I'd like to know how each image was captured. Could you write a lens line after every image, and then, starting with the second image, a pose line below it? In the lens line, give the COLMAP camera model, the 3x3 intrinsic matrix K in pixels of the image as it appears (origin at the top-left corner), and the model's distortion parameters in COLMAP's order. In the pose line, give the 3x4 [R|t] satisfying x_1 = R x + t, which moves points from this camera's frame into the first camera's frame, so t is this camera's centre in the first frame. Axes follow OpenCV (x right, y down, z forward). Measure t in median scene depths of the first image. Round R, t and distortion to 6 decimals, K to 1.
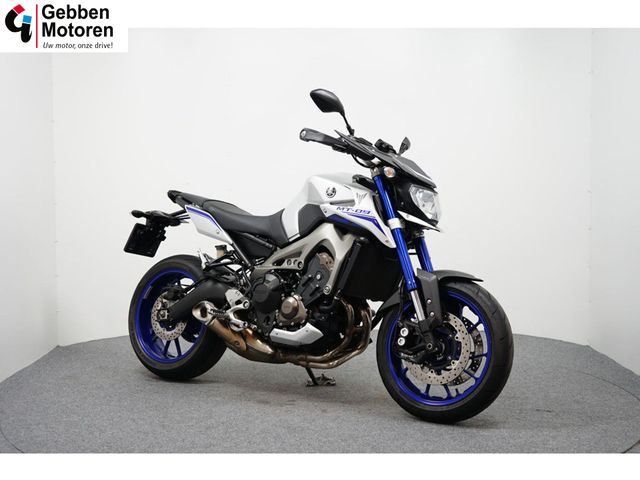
lens RADIAL K [[946.8, 0, 320.0], [0, 946.8, 240.0], [0, 0, 1]] dist [0.005061, 0.001030]
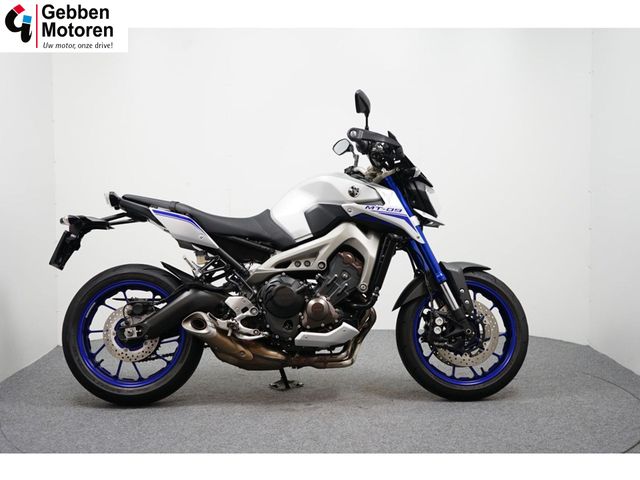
lens RADIAL K [[946.8, 0, 320.0], [0, 946.8, 240.0], [0, 0, 1]] dist [0.005061, 0.001030]
pose [[0.800511, -0.038849, 0.598057, -0.614198], [0.041681, 0.999089, 0.009107, -0.009392], [-0.597866, 0.017637, 0.801402, 0.205219]]
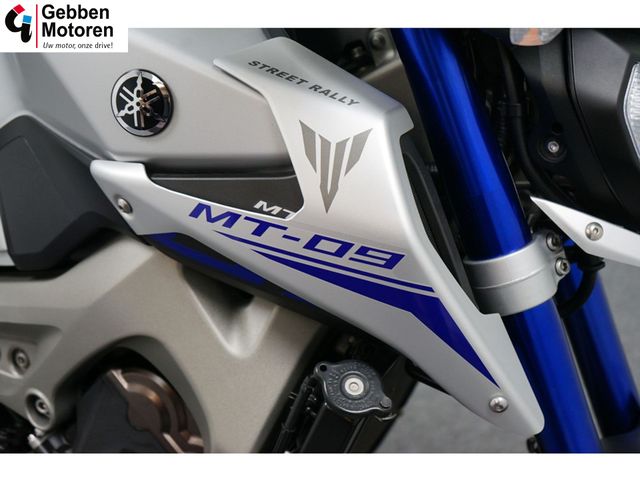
lens RADIAL K [[946.8, 0, 320.0], [0, 946.8, 240.0], [0, 0, 1]] dist [0.005061, 0.001030]
pose [[0.980478, -0.122961, 0.153440, 0.013280], [0.043898, 0.897539, 0.438746, -0.100059], [-0.191667, -0.423445, 0.885414, 0.814785]]
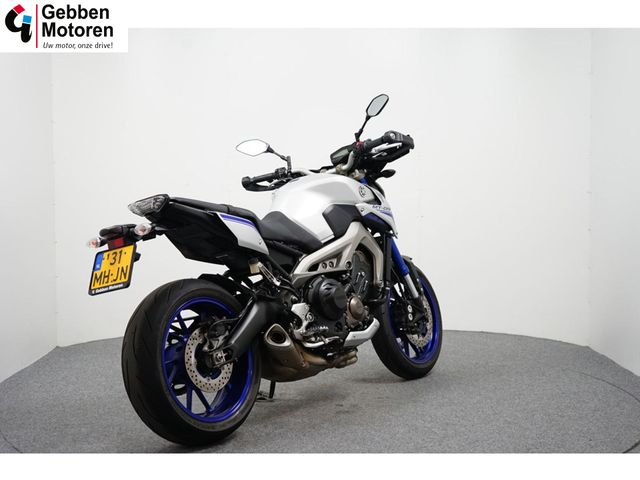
lens RADIAL K [[946.8, 0, 320.0], [0, 946.8, 240.0], [0, 0, 1]] dist [0.005061, 0.001030]
pose [[0.046135, -0.058349, 0.997230, -1.020964], [0.068816, 0.996107, 0.055099, -0.057500], [-0.996562, 0.066083, 0.049970, 0.978102]]
